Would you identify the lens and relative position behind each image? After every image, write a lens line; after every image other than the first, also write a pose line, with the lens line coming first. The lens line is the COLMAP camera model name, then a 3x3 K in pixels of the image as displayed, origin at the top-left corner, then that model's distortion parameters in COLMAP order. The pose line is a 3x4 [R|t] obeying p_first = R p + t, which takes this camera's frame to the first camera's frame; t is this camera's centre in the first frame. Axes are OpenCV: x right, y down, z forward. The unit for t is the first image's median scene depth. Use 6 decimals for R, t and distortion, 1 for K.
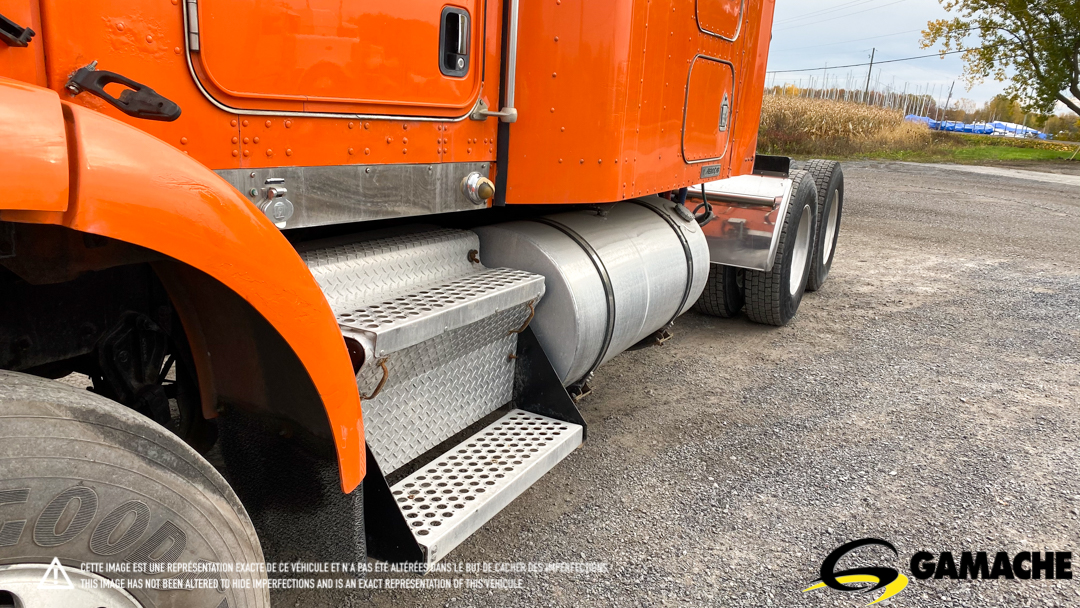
lens RADIAL K [[807.7, 0, 542.1], [0, 807.7, 316.7], [0, 0, 1]] dist [0.102556, -0.132490]
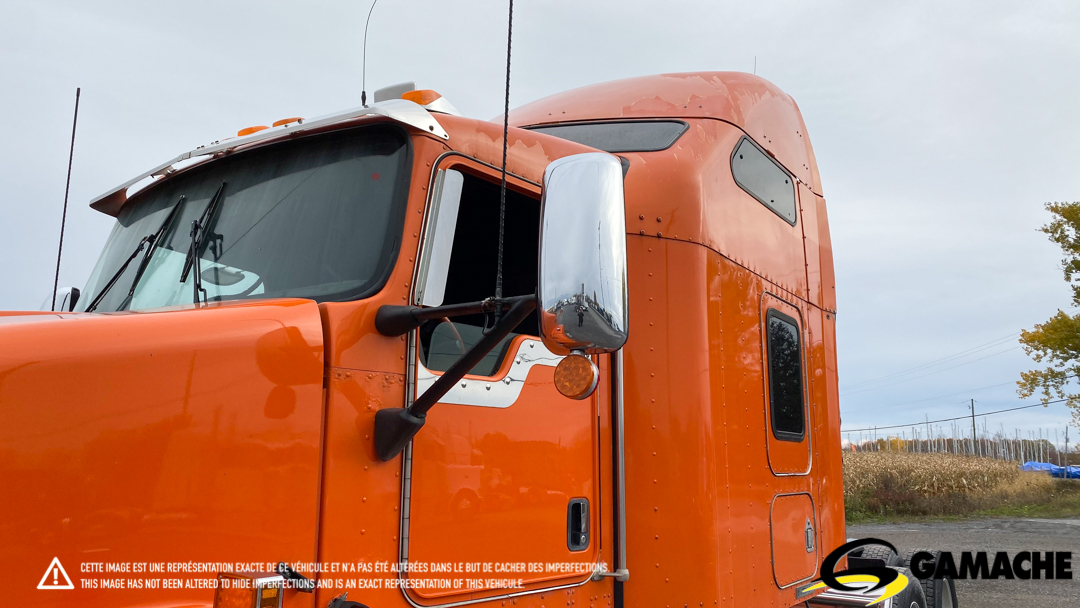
lens RADIAL K [[807.5, 0, 554.5], [0, 807.5, 315.1], [0, 0, 1]] dist [0.032187, -0.006645]
pose [[0.992486, -0.071477, -0.099308, 0.006442], [0.022172, 0.903253, -0.428535, -0.067064], [0.120331, 0.423114, 0.898051, -0.254904]]
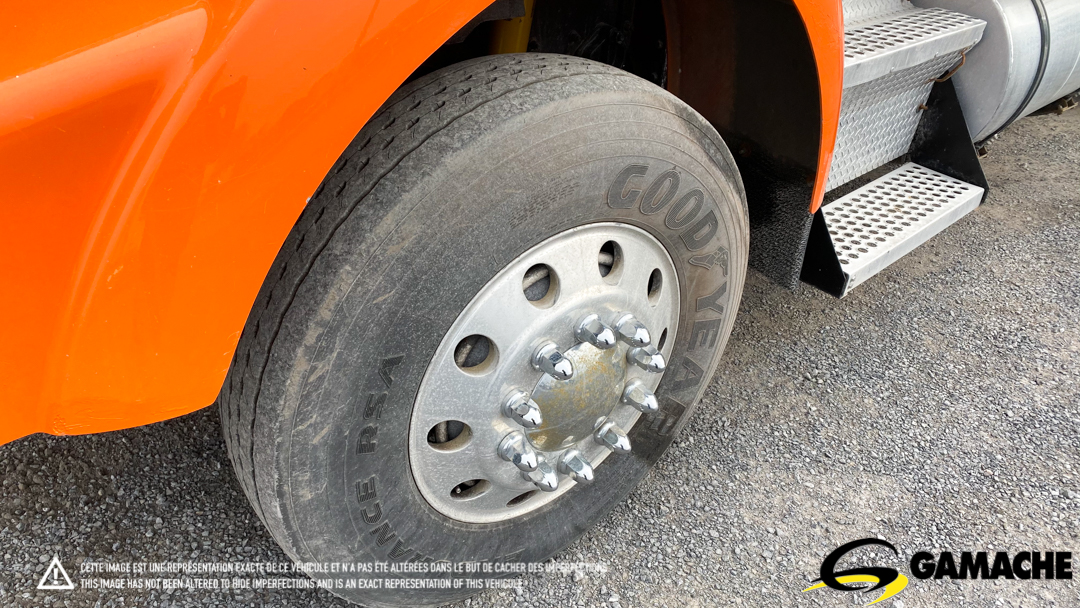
lens RADIAL K [[814.9, 0, 541.8], [0, 814.9, 312.6], [0, 0, 1]] dist [0.037614, -0.047344]
pose [[0.943881, 0.186525, -0.272576, -0.151074], [-0.095876, 0.944469, 0.314303, 0.016658], [0.316065, -0.270531, 0.909349, -0.097325]]
